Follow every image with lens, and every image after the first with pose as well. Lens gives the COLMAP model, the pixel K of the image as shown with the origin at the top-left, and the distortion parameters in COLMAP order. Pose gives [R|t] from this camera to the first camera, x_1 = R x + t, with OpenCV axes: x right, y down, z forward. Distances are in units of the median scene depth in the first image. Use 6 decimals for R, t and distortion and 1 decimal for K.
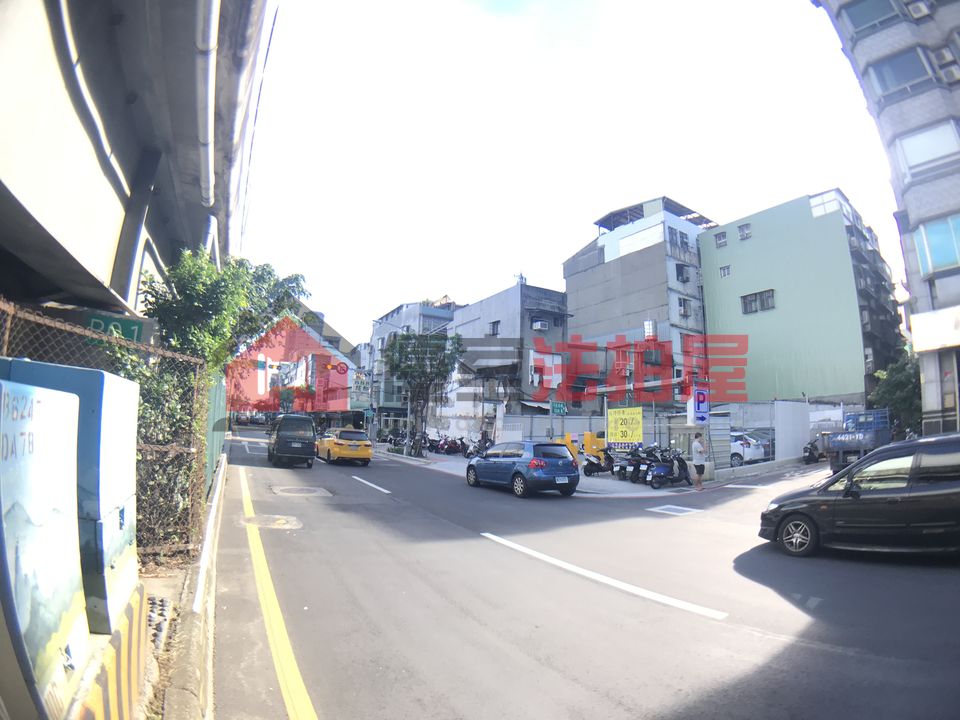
lens RADIAL K [[461.4, 0, 480.0], [0, 461.4, 360.0], [0, 0, 1]] dist [-0.196608, -0.000025]
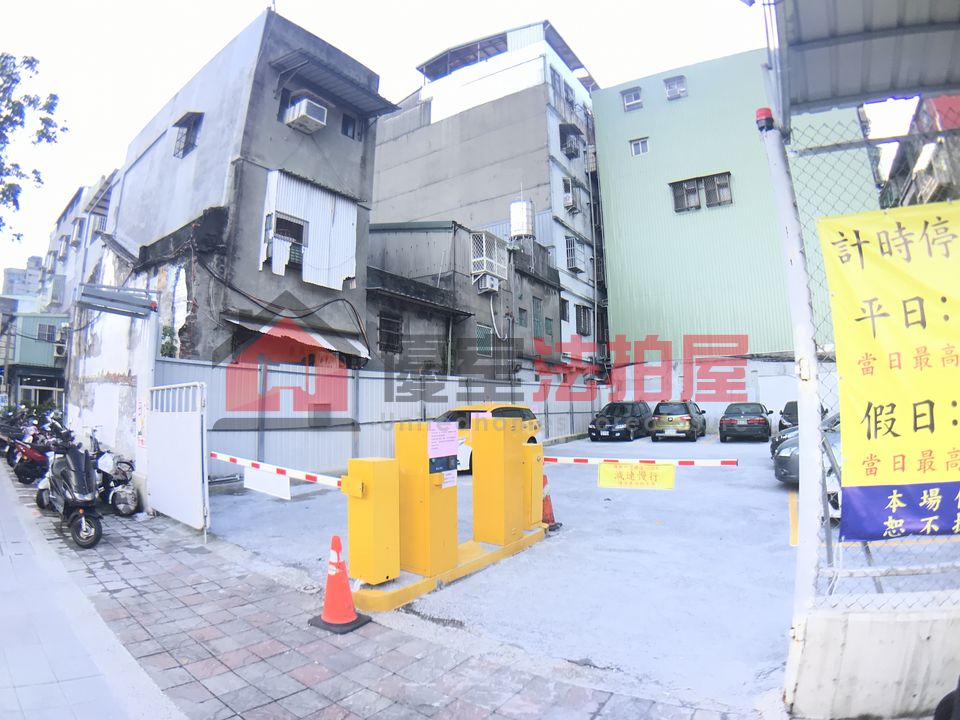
lens RADIAL K [[519.1, 0, 480.0], [0, 519.1, 360.0], [0, 0, 1]] dist [-0.225263, 0.025412]
pose [[0.901172, 0.009105, 0.433366, 0.086026], [-0.032535, 0.998380, 0.046681, 0.084218], [-0.432239, -0.056167, 0.900008, 0.541482]]
